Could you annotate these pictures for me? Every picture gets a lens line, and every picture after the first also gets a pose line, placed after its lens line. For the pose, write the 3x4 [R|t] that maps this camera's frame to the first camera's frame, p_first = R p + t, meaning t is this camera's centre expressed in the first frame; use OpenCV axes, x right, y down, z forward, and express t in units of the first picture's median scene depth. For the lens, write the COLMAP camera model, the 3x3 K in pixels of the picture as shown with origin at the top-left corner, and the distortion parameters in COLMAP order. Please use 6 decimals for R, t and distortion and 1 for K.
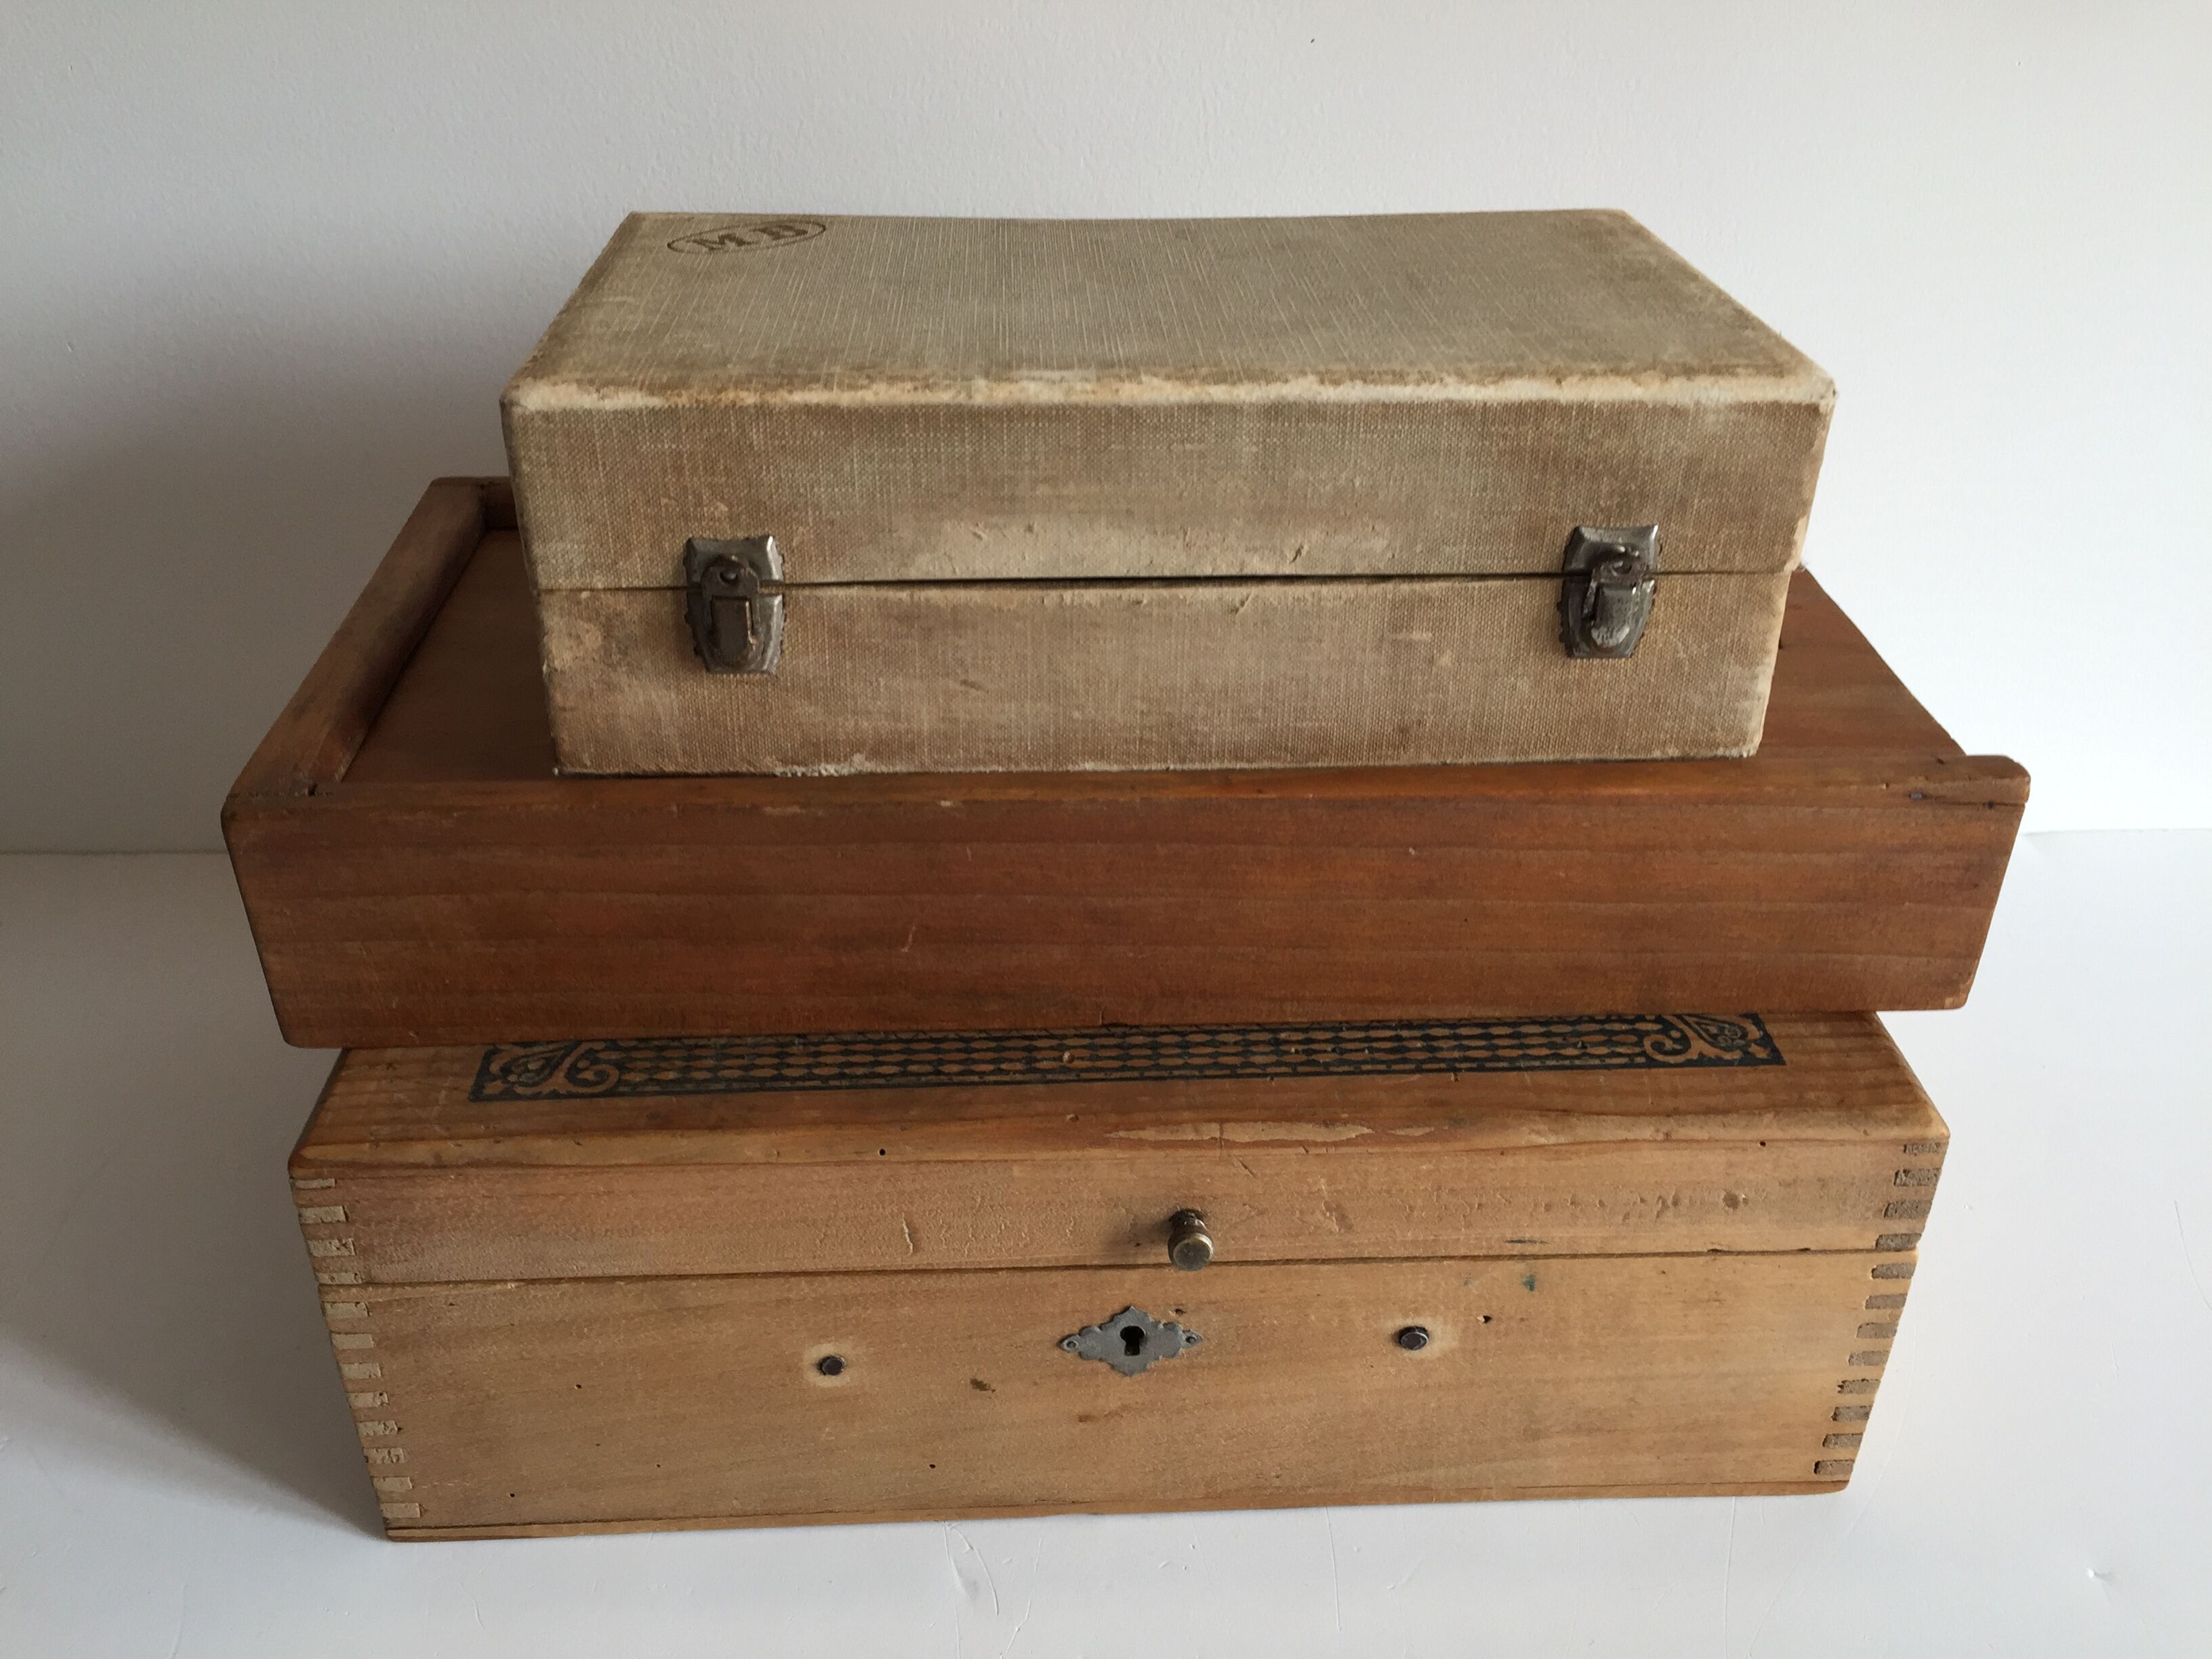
lens RADIAL K [[1916.5, 0, 1106.0], [0, 1916.5, 810.2], [0, 0, 1]] dist [0.081083, -0.128637]
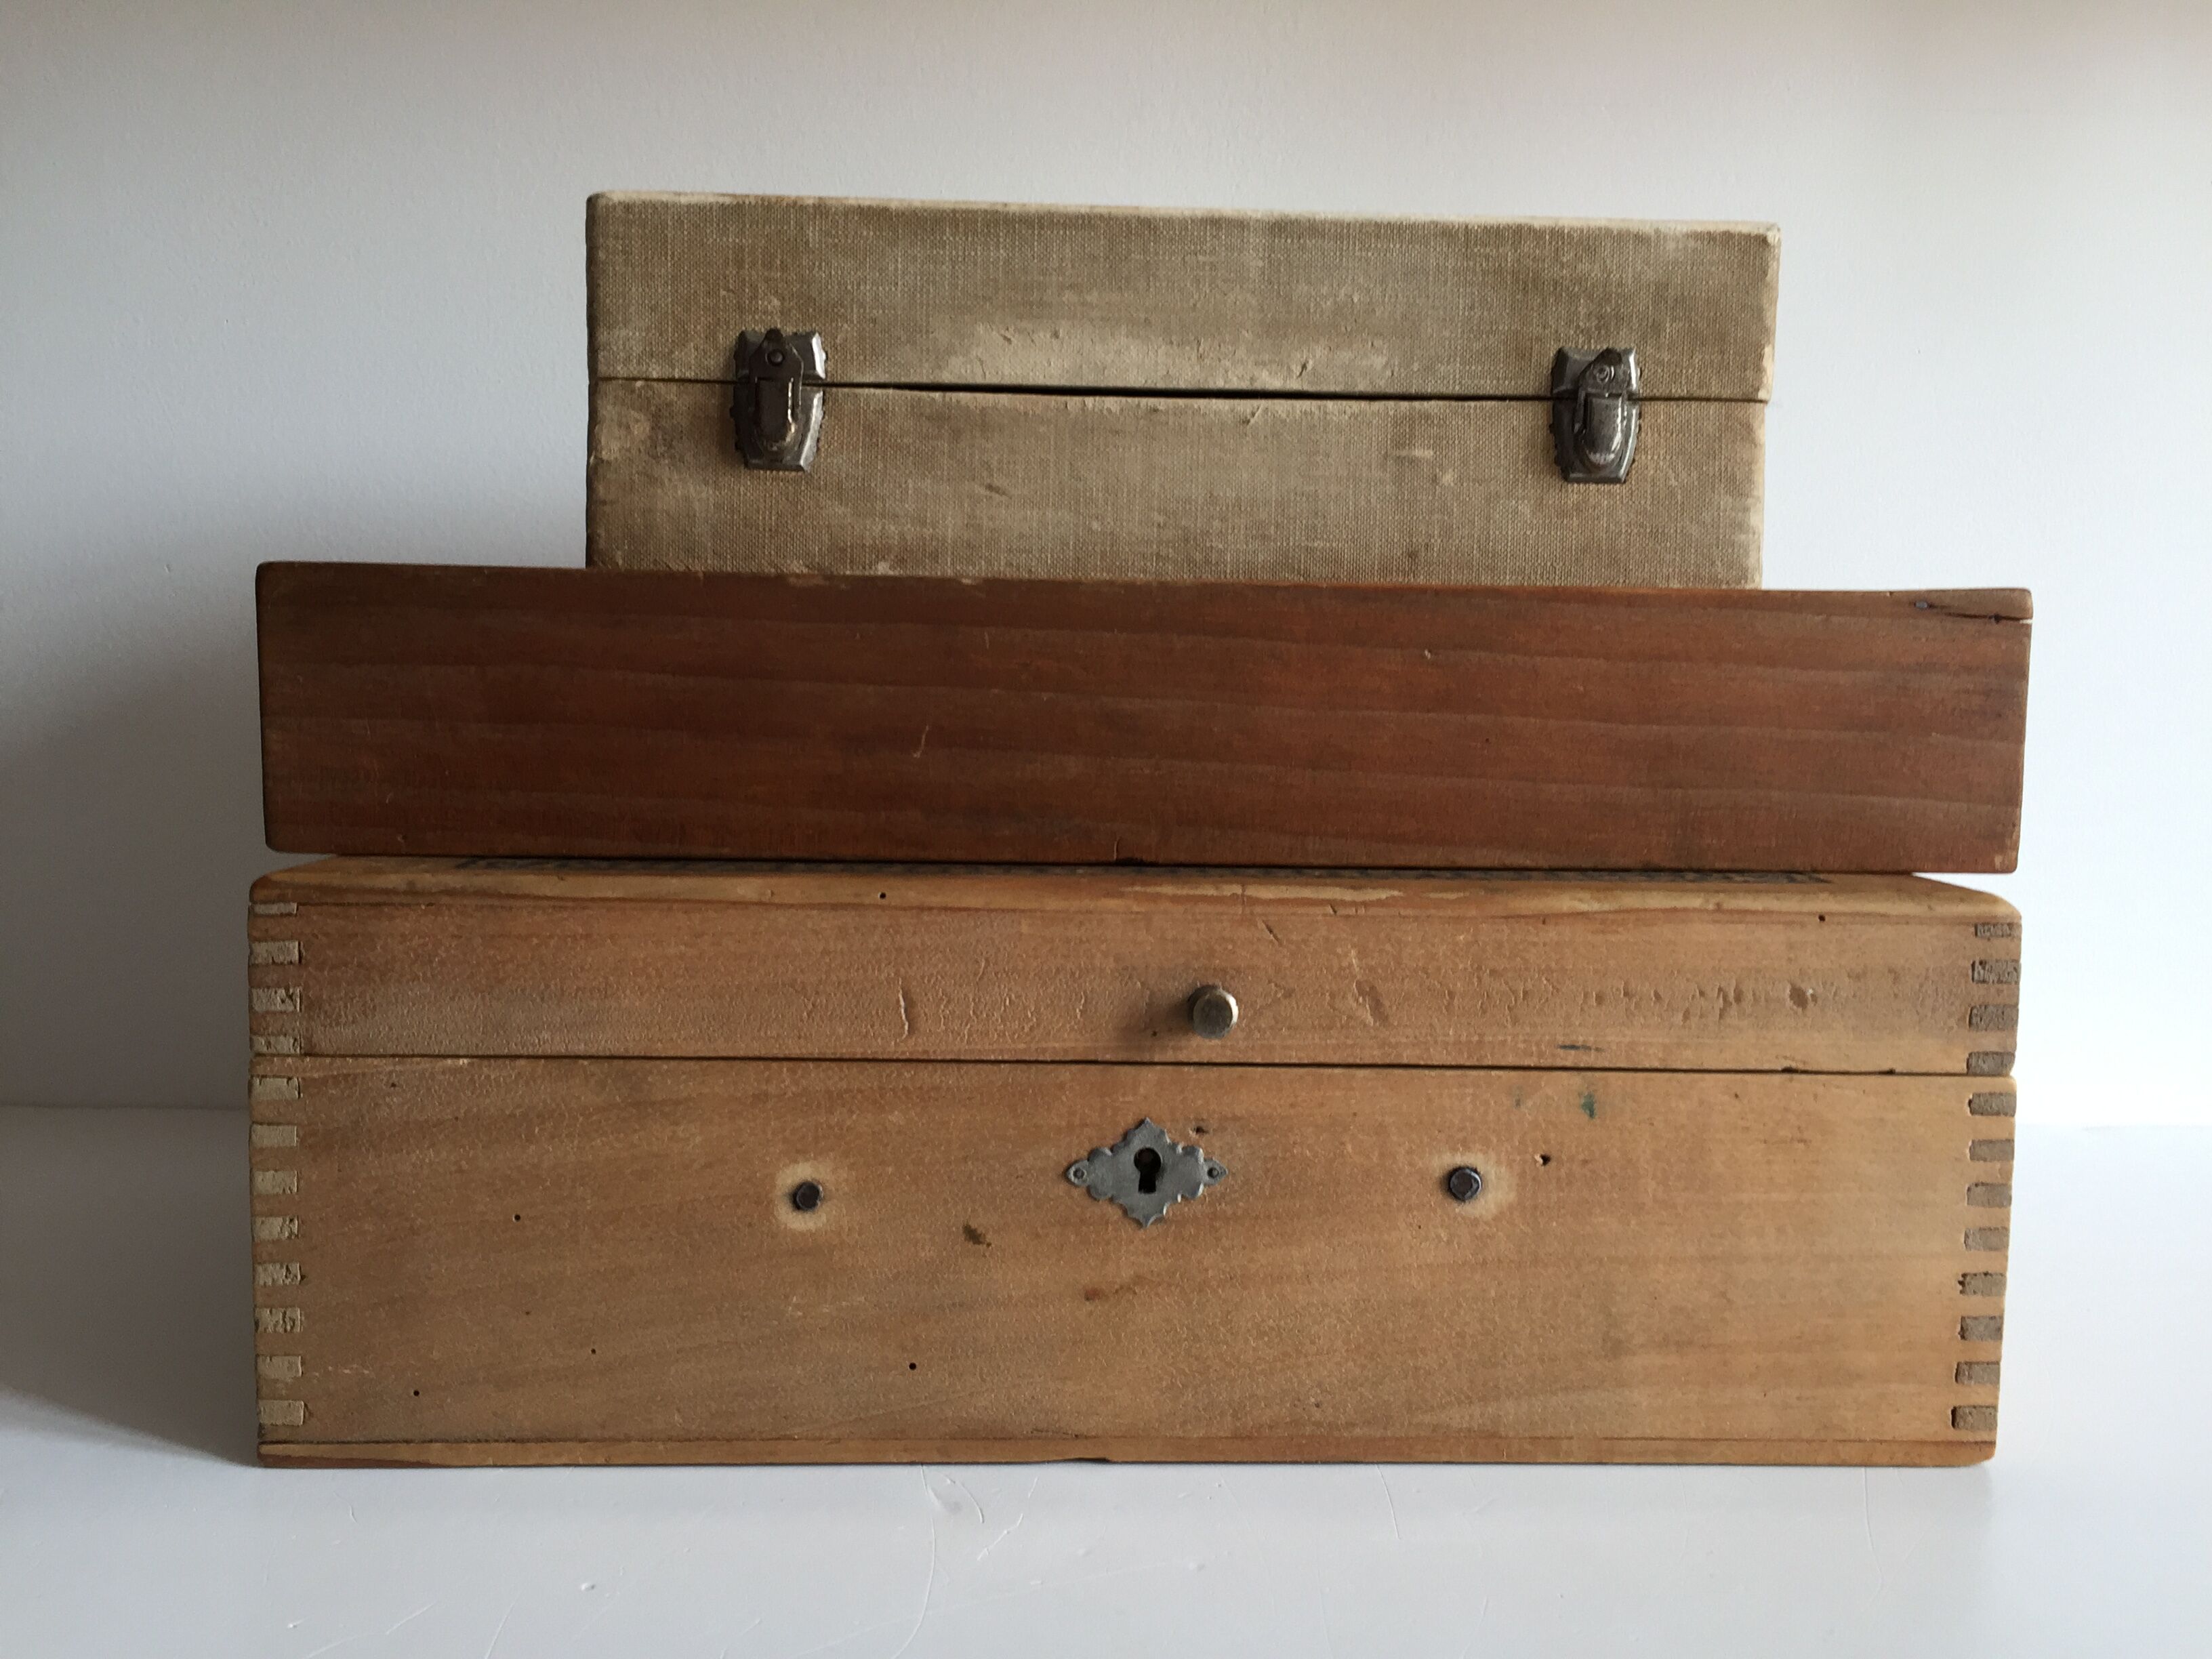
lens RADIAL K [[1916.5, 0, 1105.6], [0, 1916.5, 895.9], [0, 0, 1]] dist [0.081083, -0.128637]
pose [[0.999930, 0.010084, -0.006219, -0.001449], [-0.011800, 0.894828, -0.446254, 0.567392], [0.001065, 0.446296, 0.894885, 0.152276]]
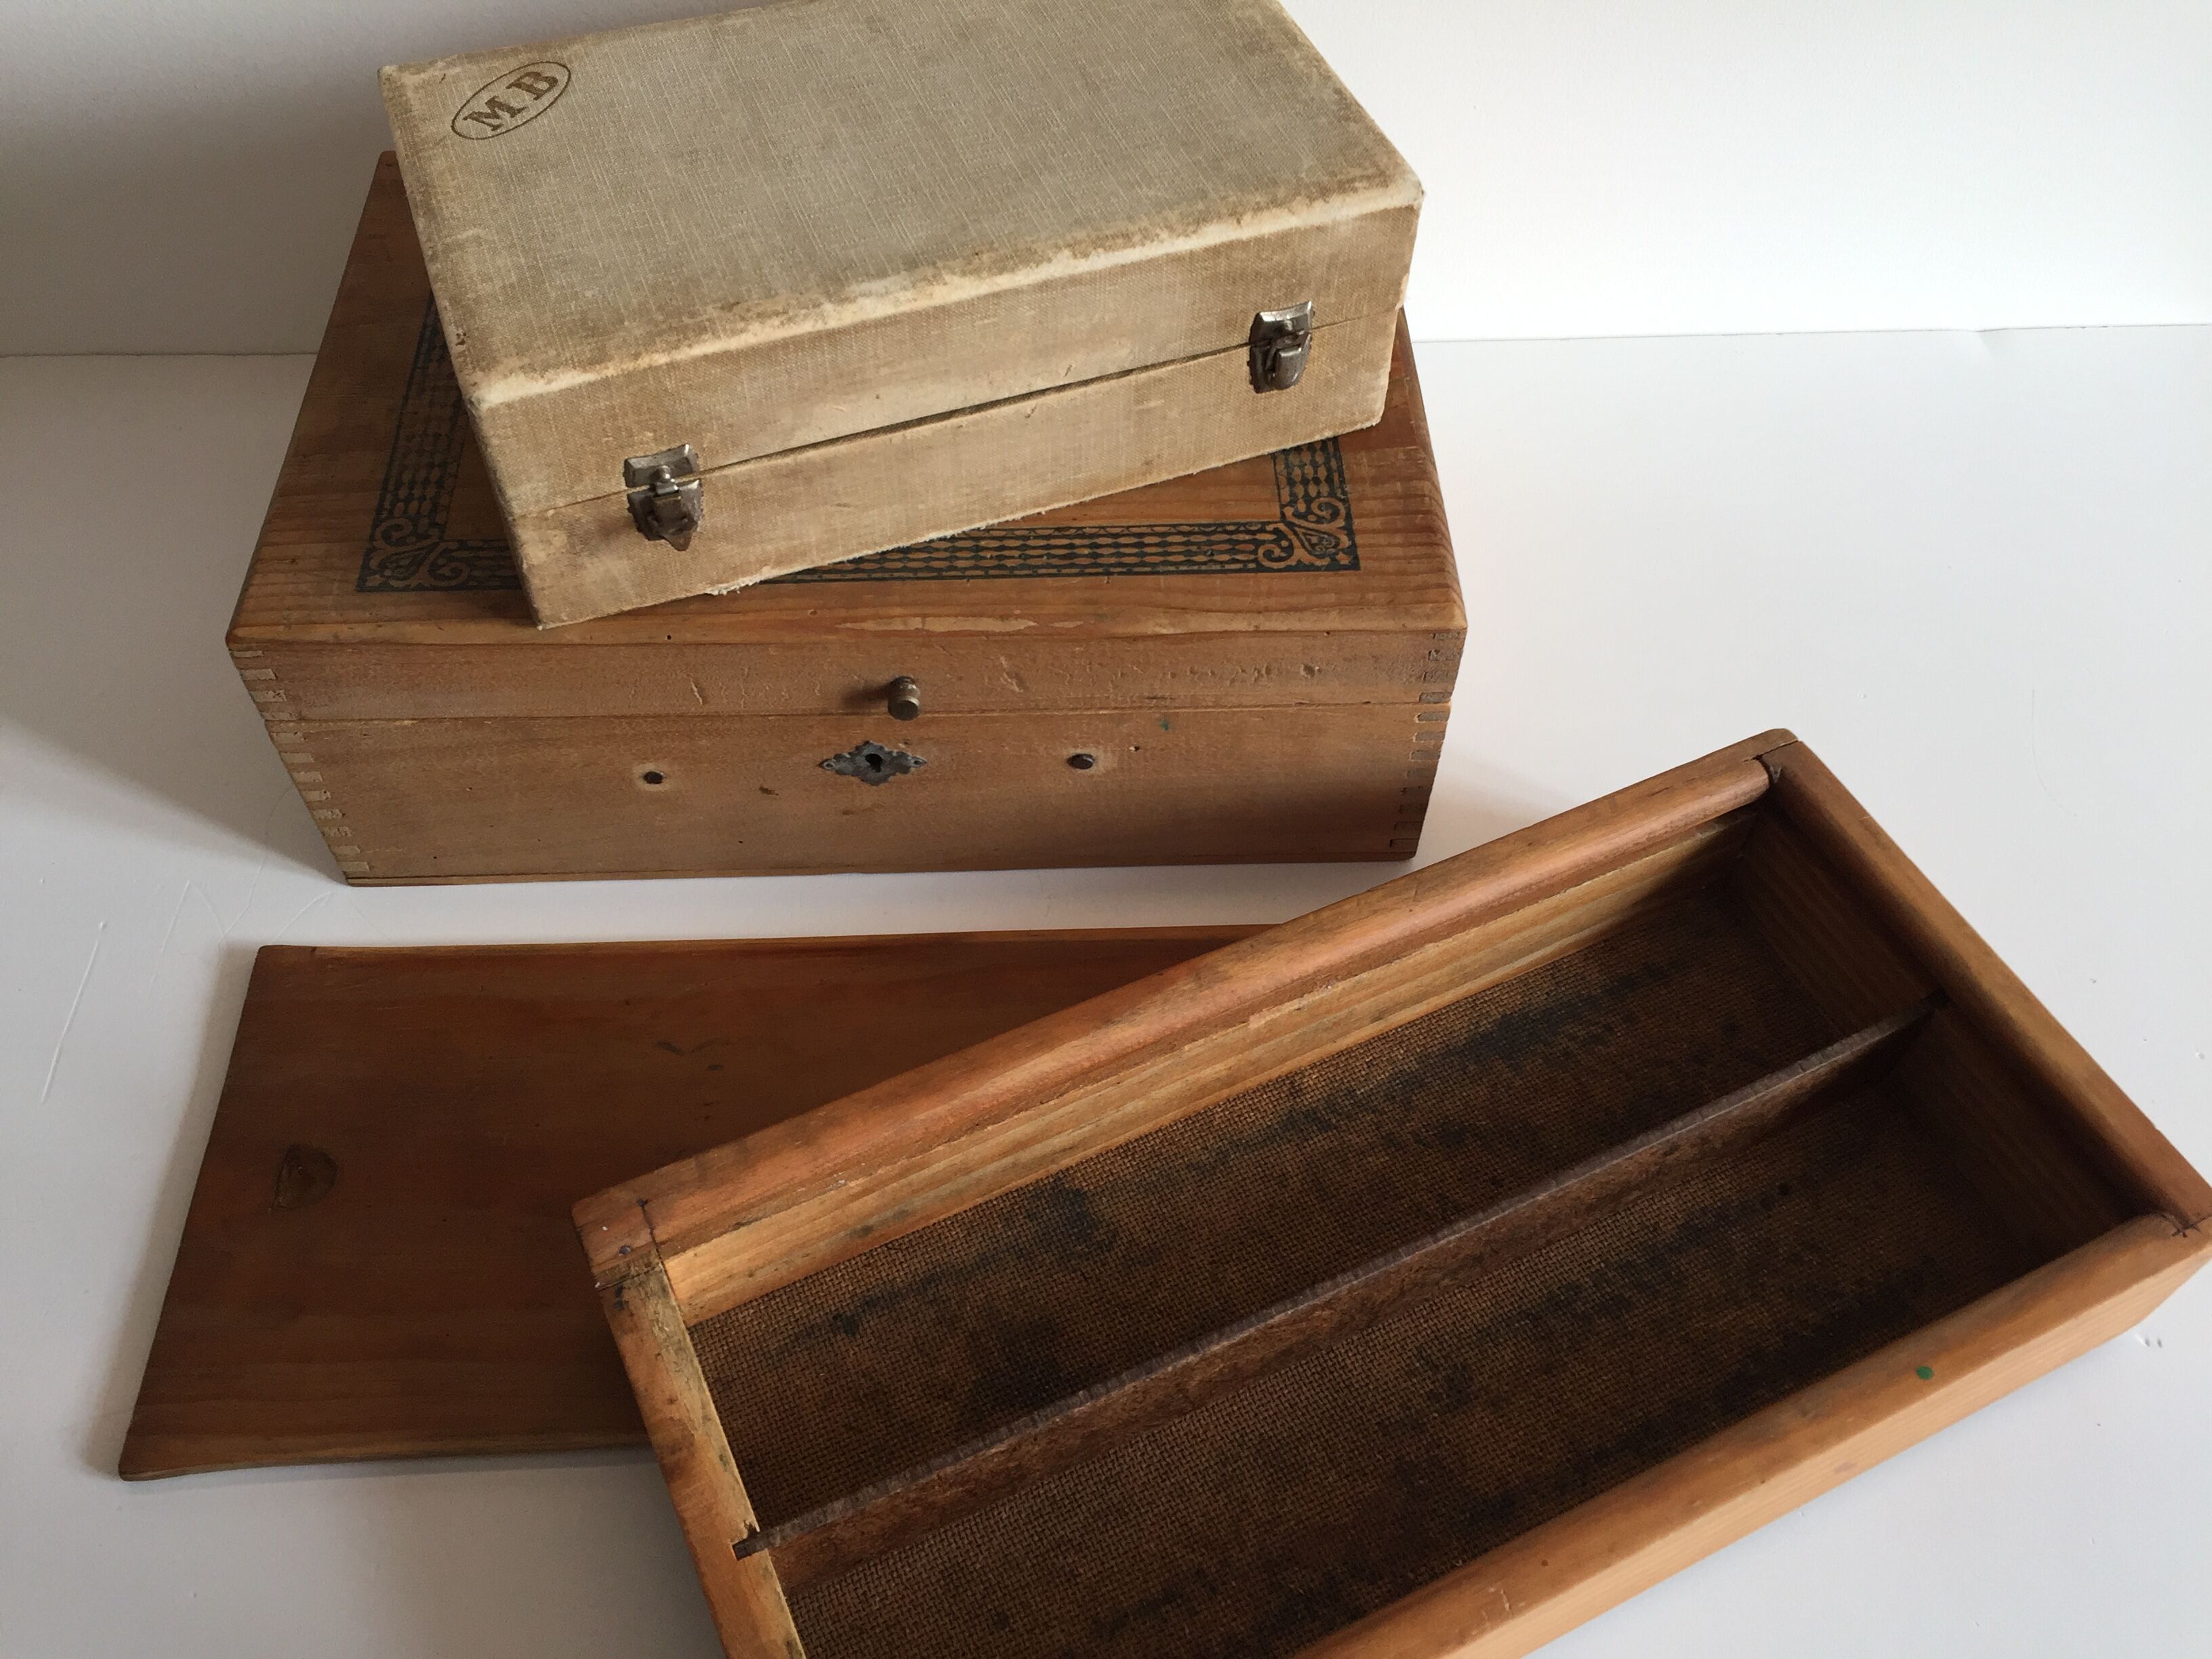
lens RADIAL K [[1916.5, 0, 1110.3], [0, 1916.5, 838.7], [0, 0, 1]] dist [0.081083, -0.128637]
pose [[0.999963, 0.008339, 0.001951, 0.181567], [-0.008465, 0.927752, 0.373100, -0.186717], [0.001301, -0.373103, 0.927789, -0.285168]]
